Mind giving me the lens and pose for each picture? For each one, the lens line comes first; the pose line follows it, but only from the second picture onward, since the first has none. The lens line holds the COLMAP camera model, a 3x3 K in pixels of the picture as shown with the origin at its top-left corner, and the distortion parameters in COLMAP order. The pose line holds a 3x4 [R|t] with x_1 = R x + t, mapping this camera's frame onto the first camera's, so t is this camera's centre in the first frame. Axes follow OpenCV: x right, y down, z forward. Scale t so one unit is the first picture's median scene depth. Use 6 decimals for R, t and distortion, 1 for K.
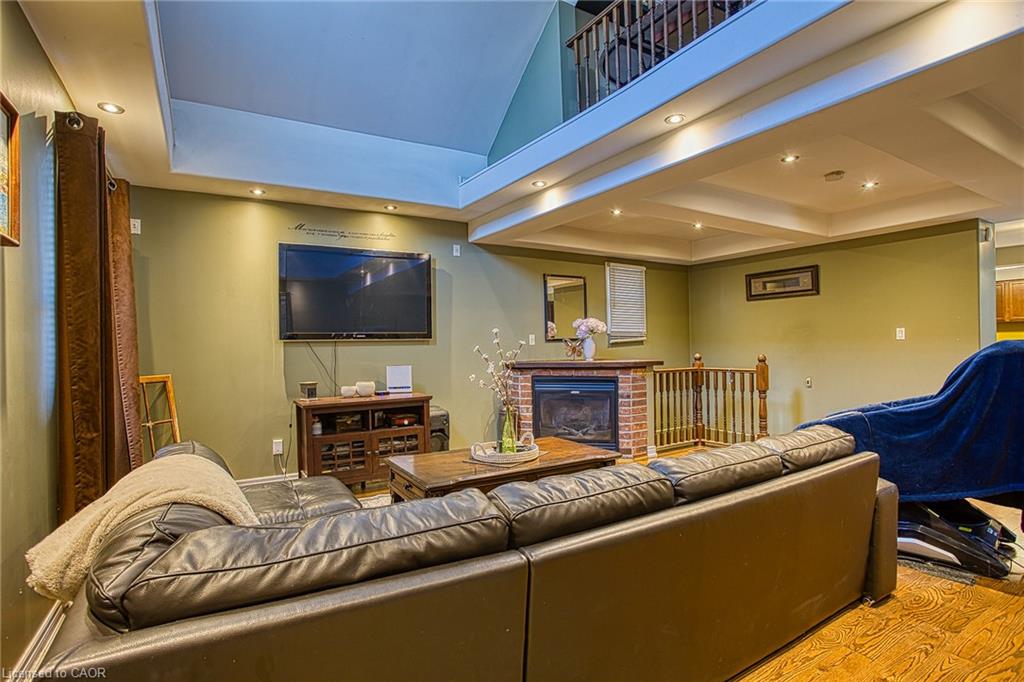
lens RADIAL K [[499.4, 0, 512.6], [0, 499.4, 341.6], [0, 0, 1]] dist [-0.055104, 0.015465]
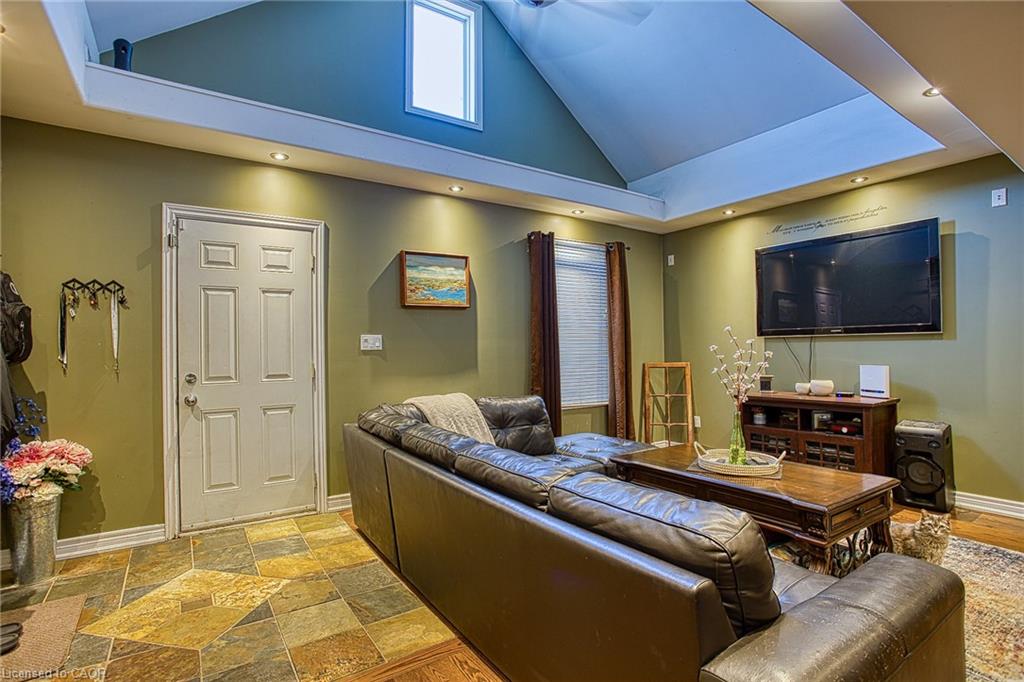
lens RADIAL K [[499.4, 0, 516.5], [0, 499.4, 343.9], [0, 0, 1]] dist [-0.055104, 0.015465]
pose [[0.048174, 0.012950, -0.998755, 0.603852], [0.024015, 0.999612, 0.014119, -0.014484], [0.998550, -0.024665, 0.047844, 0.388757]]
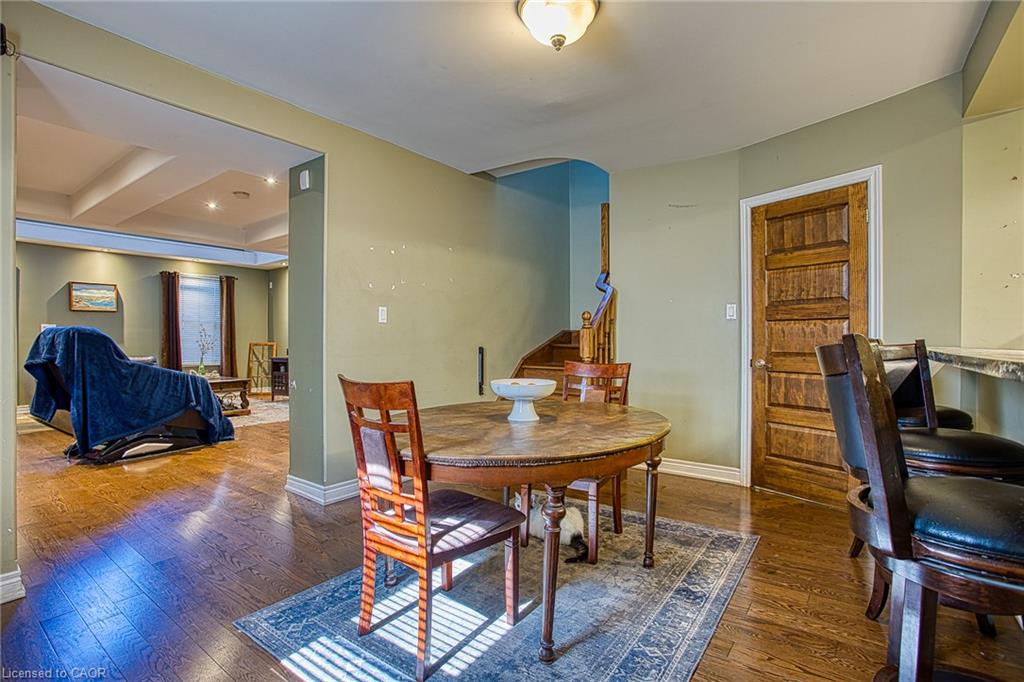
lens RADIAL K [[499.4, 0, 507.7], [0, 499.4, 339.1], [0, 0, 1]] dist [-0.055104, 0.015465]
pose [[0.387187, 0.020328, -0.921777, 2.333355], [0.000408, 0.999753, 0.022219, -0.009552], [0.922001, -0.008979, 0.387083, 1.224790]]
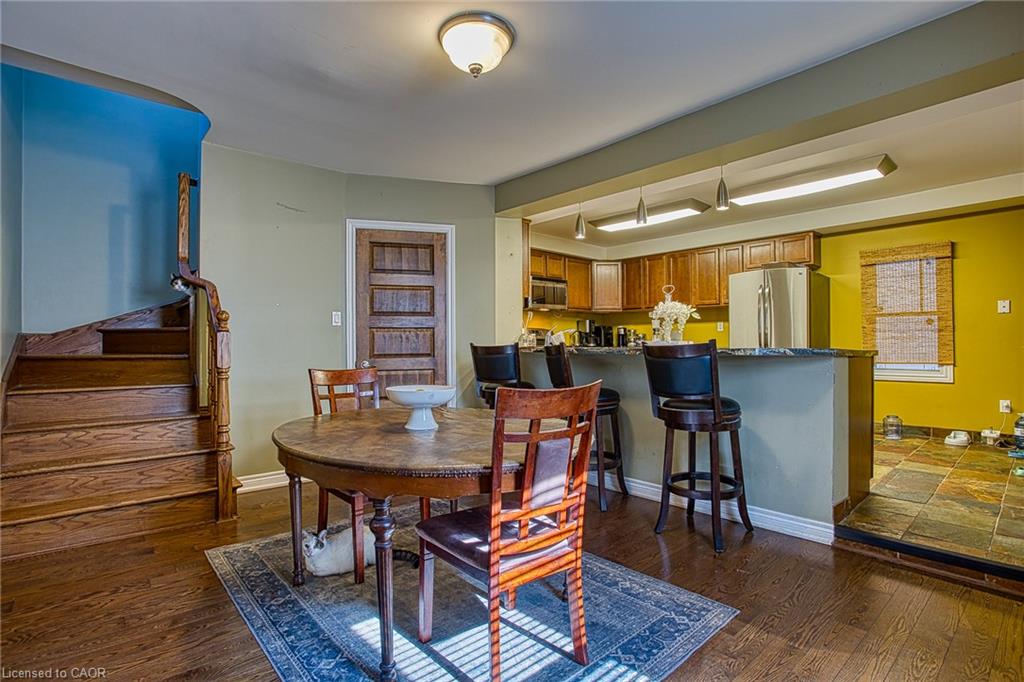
lens RADIAL K [[499.4, 0, 511.9], [0, 499.4, 338.6], [0, 0, 1]] dist [-0.055104, 0.015465]
pose [[0.985088, 0.014332, 0.171453, 1.649214], [-0.014306, 0.999897, -0.001387, -0.000783], [-0.171455, -0.001086, 0.985191, 0.809225]]
